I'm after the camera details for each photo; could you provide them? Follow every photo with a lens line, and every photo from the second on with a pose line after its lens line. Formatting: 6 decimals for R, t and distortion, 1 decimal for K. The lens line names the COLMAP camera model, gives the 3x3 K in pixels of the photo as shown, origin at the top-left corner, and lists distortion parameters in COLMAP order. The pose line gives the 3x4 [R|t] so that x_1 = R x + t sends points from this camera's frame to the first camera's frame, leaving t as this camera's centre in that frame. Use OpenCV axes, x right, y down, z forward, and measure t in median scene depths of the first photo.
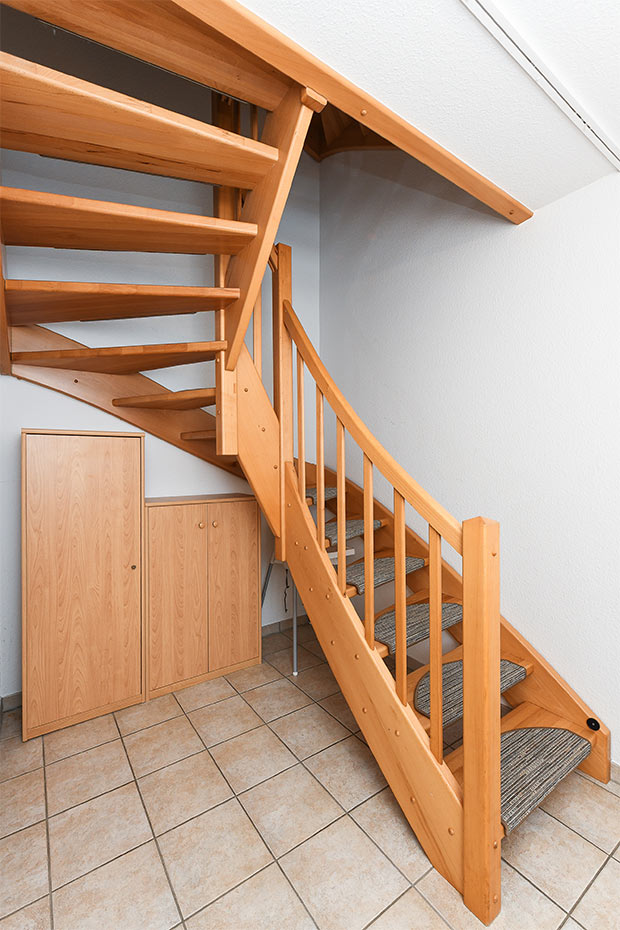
lens RADIAL K [[396.3, 0, 311.6], [0, 396.3, 465.2], [0, 0, 1]] dist [-0.003386, -0.000401]
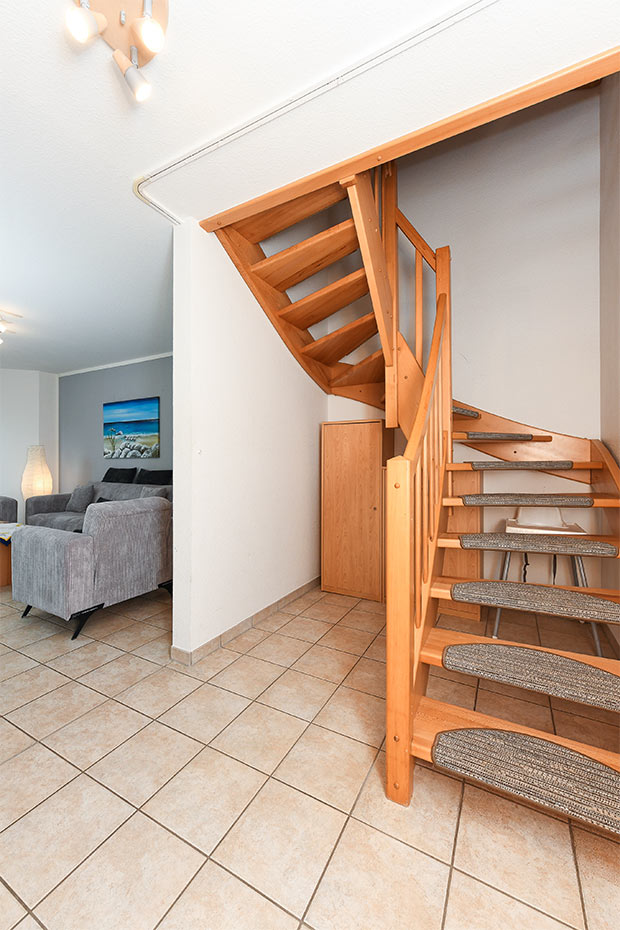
lens RADIAL K [[374.5, 0, 305.2], [0, 374.5, 458.2], [0, 0, 1]] dist [-0.000066, 0.000049]
pose [[0.432973, -0.000083, -0.901407, 0.979357], [-0.007275, 0.999967, -0.003587, 0.100392], [0.901377, 0.008111, 0.432958, 0.196843]]
